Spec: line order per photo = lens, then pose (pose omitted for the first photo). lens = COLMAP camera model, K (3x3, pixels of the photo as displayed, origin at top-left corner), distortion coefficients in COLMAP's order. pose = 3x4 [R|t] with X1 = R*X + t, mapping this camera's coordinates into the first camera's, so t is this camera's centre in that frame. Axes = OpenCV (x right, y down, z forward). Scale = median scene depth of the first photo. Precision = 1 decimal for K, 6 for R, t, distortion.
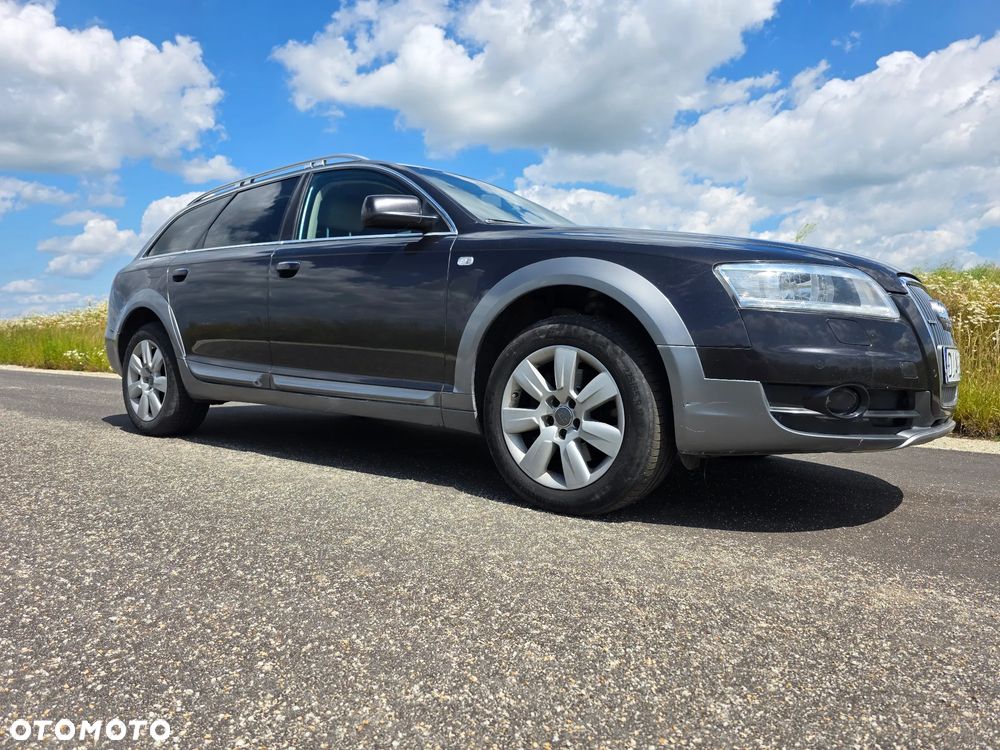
lens RADIAL K [[680.7, 0, 496.1], [0, 680.7, 373.7], [0, 0, 1]] dist [0.043504, -0.044313]
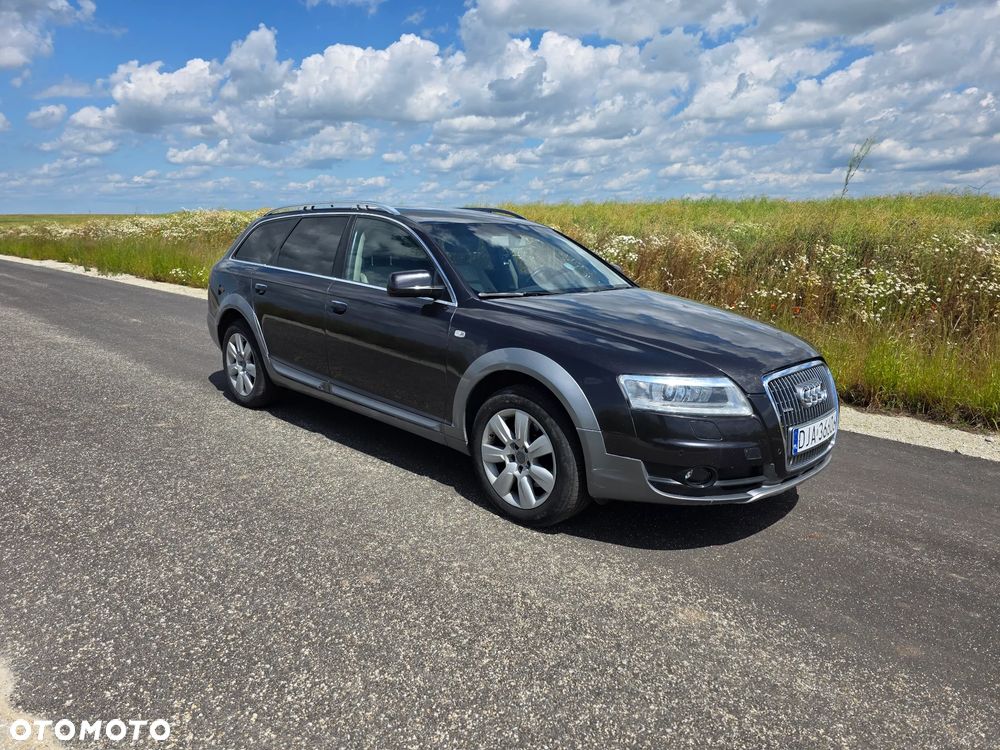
lens RADIAL K [[680.7, 0, 504.2], [0, 680.7, 377.6], [0, 0, 1]] dist [0.043504, -0.044313]
pose [[0.993872, 0.030642, -0.106201, 0.226940], [-0.010679, 0.982931, 0.183667, -0.391071], [0.110016, -0.181407, 0.977235, -0.391374]]
